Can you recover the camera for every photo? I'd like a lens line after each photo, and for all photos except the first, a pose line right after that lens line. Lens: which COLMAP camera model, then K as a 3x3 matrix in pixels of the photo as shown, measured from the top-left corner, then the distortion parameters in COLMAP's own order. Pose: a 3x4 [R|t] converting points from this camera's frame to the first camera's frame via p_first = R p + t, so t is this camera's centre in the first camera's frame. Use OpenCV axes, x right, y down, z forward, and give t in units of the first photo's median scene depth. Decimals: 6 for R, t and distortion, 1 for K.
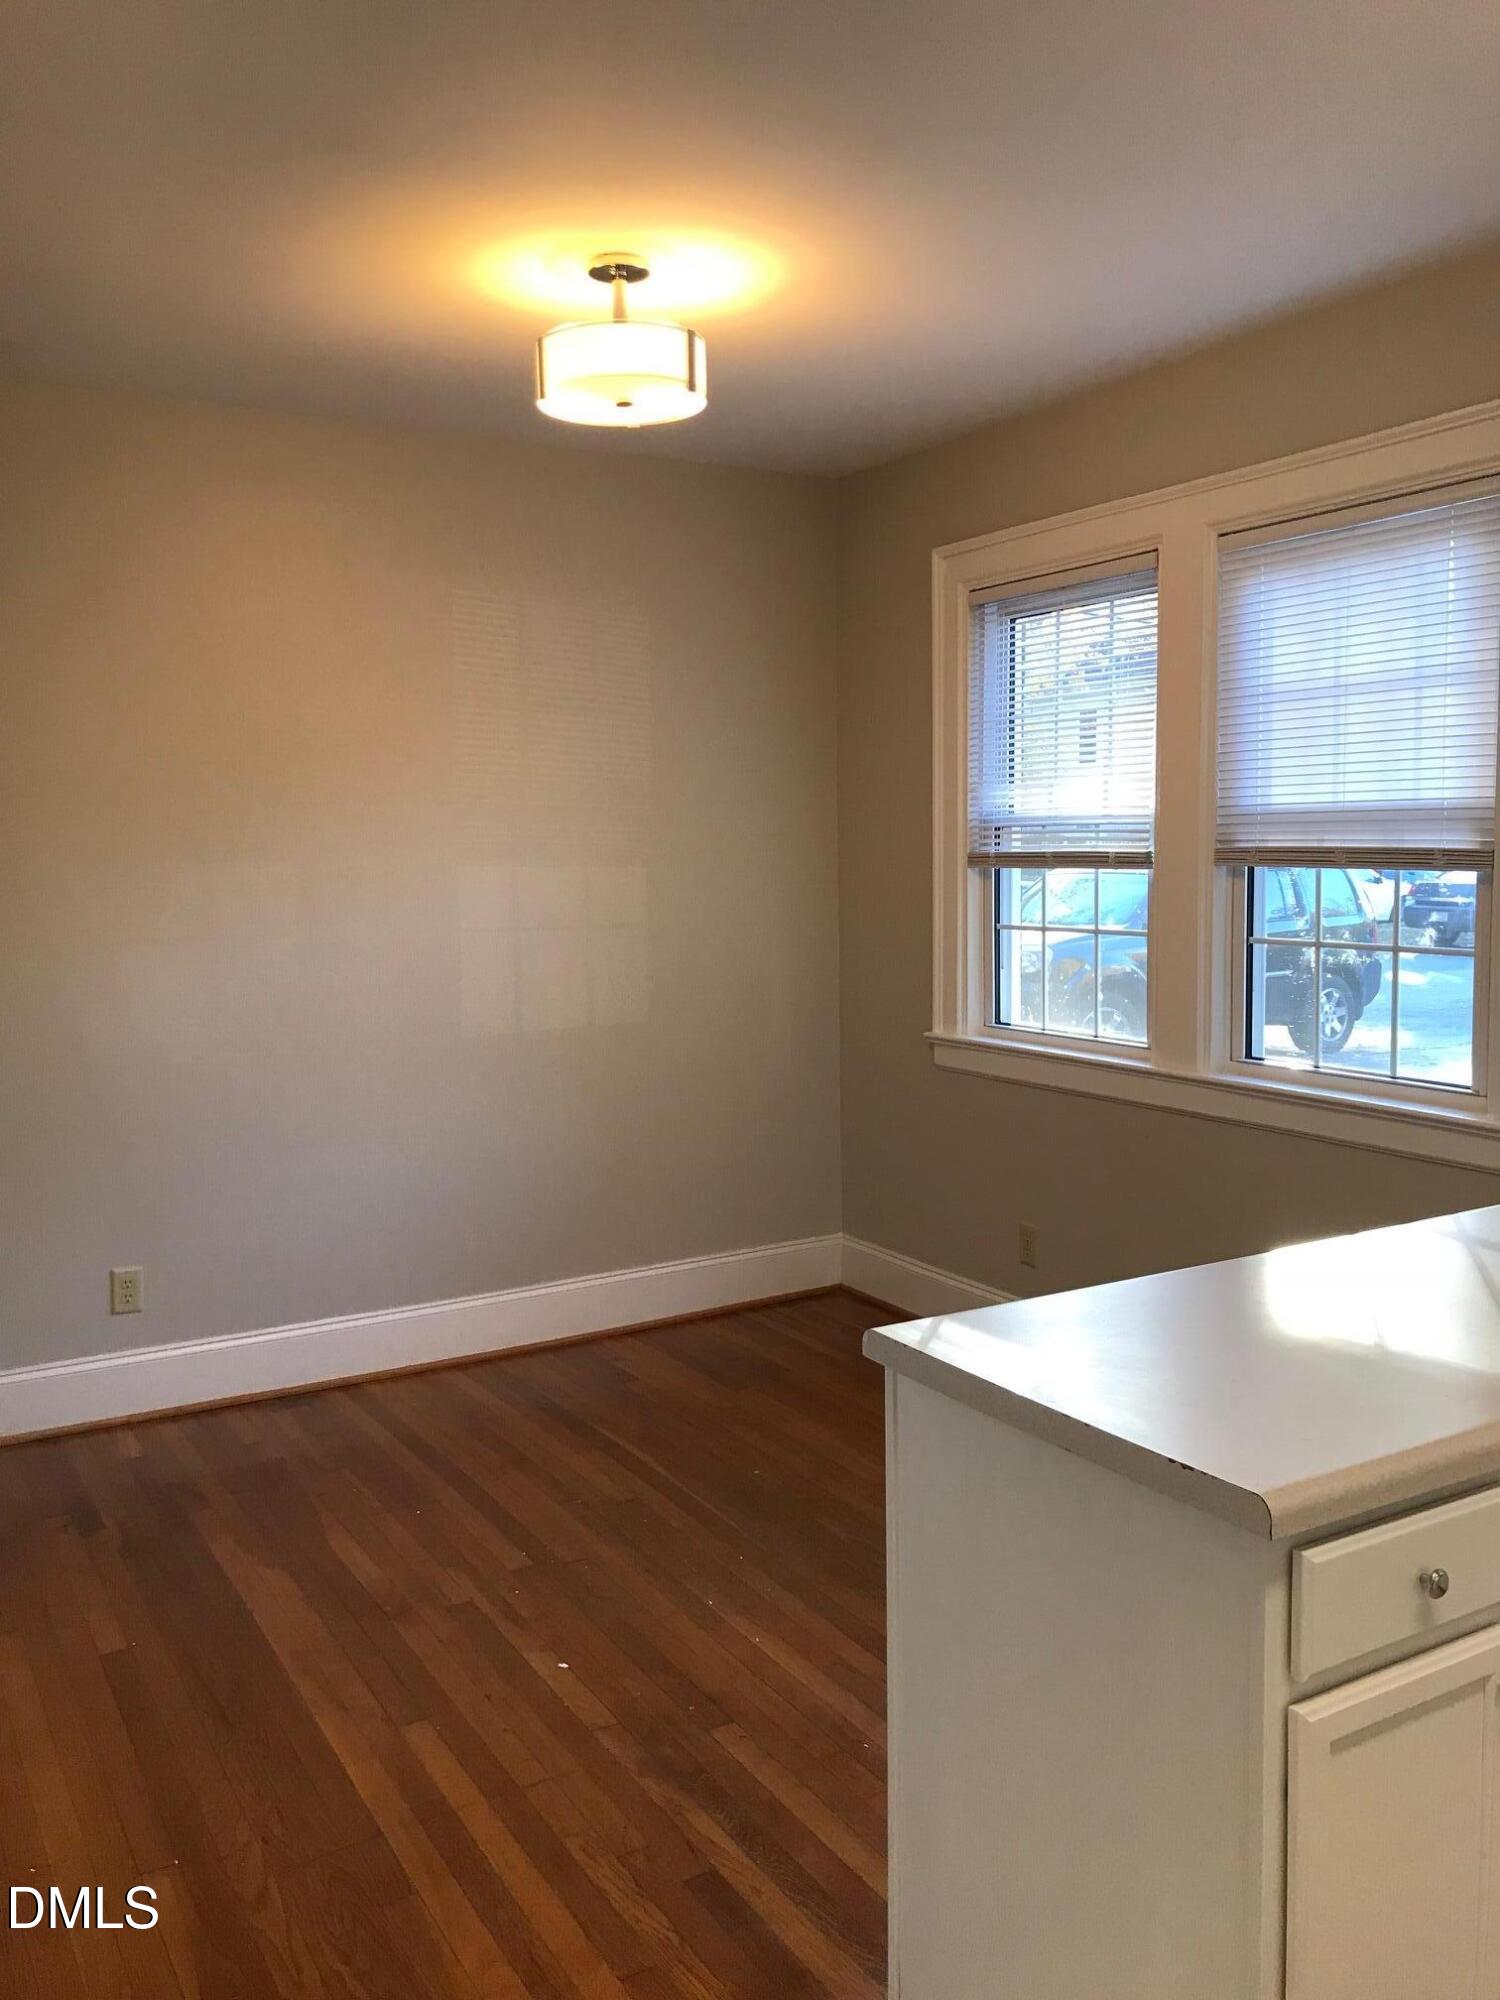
lens RADIAL K [[1620.7, 0, 745.9], [0, 1620.7, 988.9], [0, 0, 1]] dist [0.003454, -0.029066]
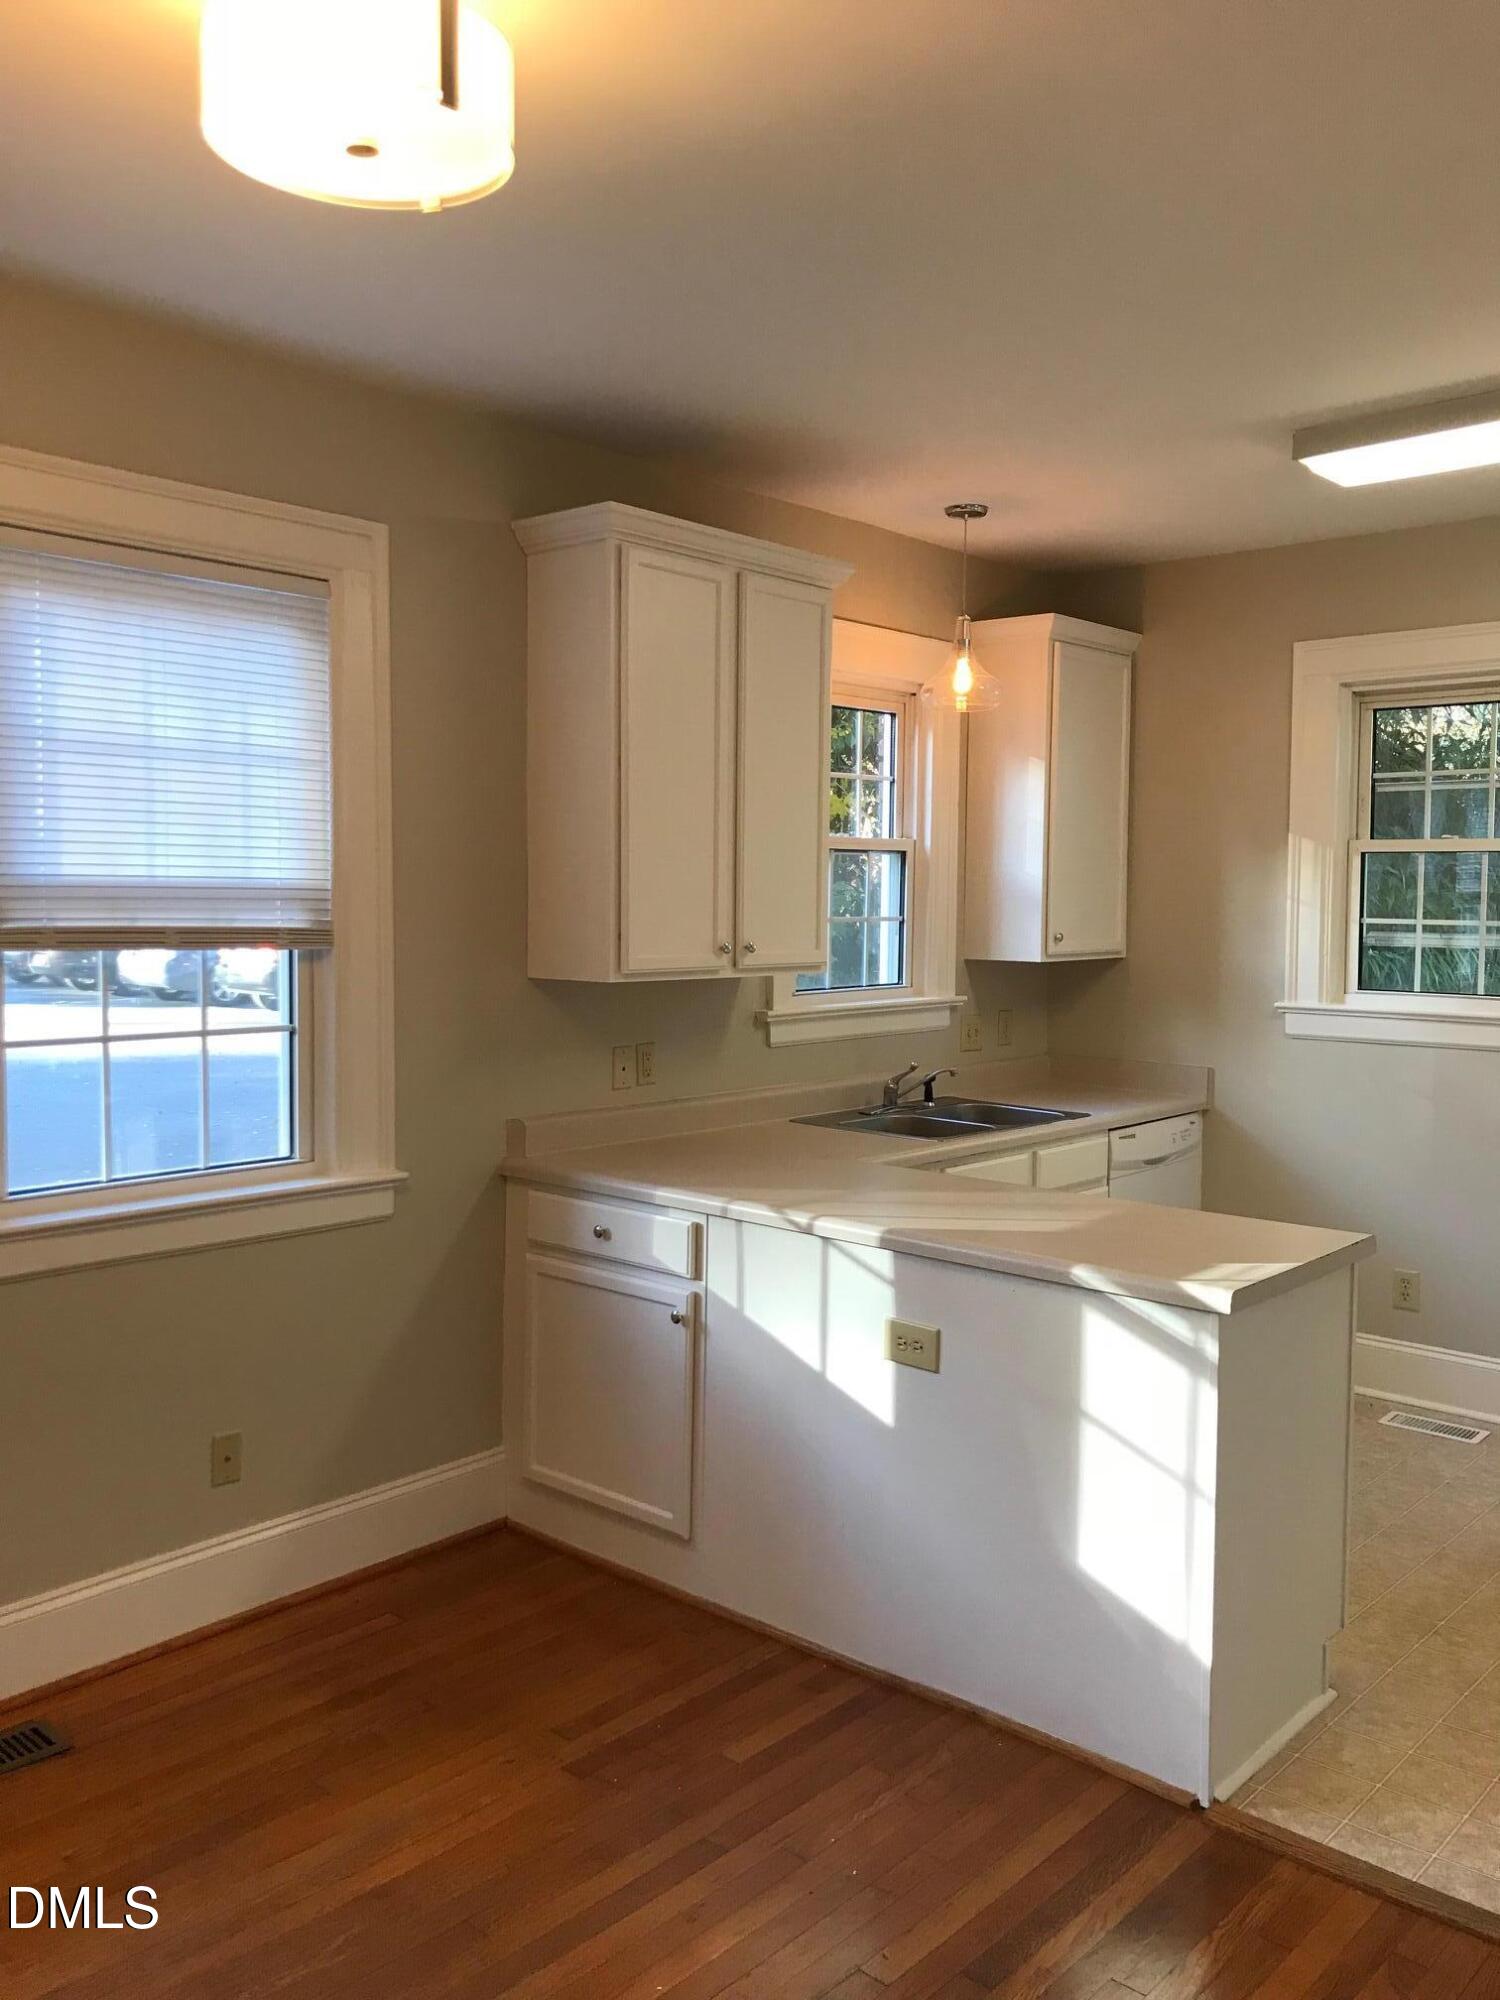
lens RADIAL K [[1620.7, 0, 747.6], [0, 1620.7, 1004.0], [0, 0, 1]] dist [0.003454, -0.029066]
pose [[-0.299995, -0.044154, 0.952918, -0.599764], [0.087468, 0.993447, 0.073568, -0.083941], [-0.949922, 0.105420, -0.294167, 0.977692]]
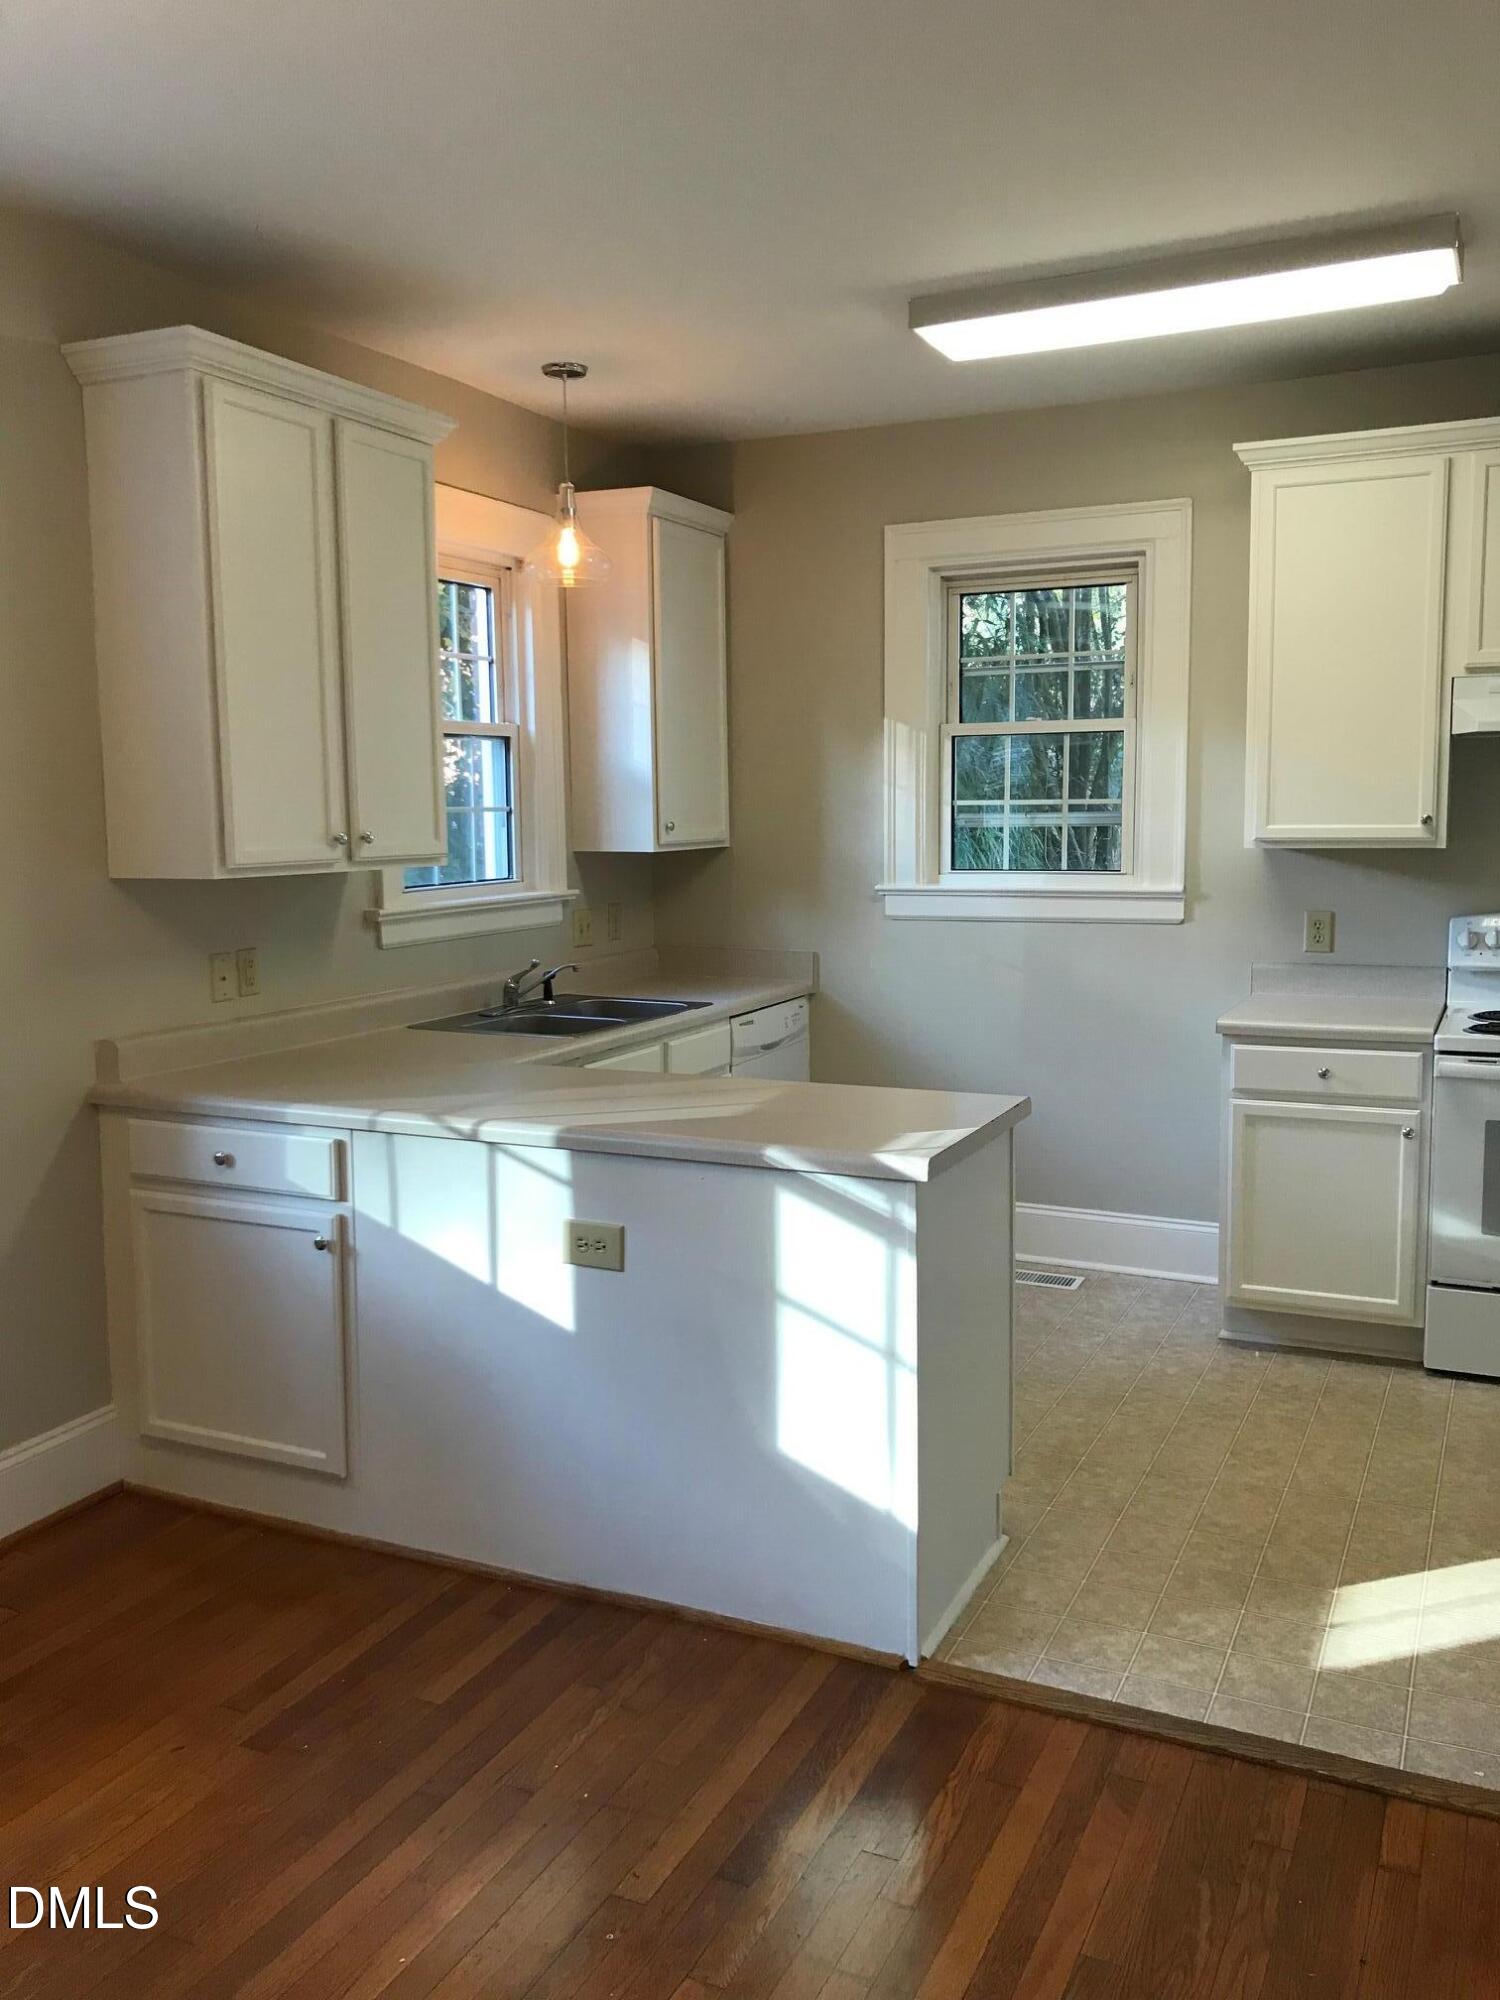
lens RADIAL K [[1620.7, 0, 763.2], [0, 1620.7, 1013.3], [0, 0, 1]] dist [0.003454, -0.029066]
pose [[-0.566620, -0.077765, 0.820301, -0.528504], [0.100052, 0.981677, 0.162174, -0.073215], [-0.817882, 0.173963, -0.548458, 1.017392]]
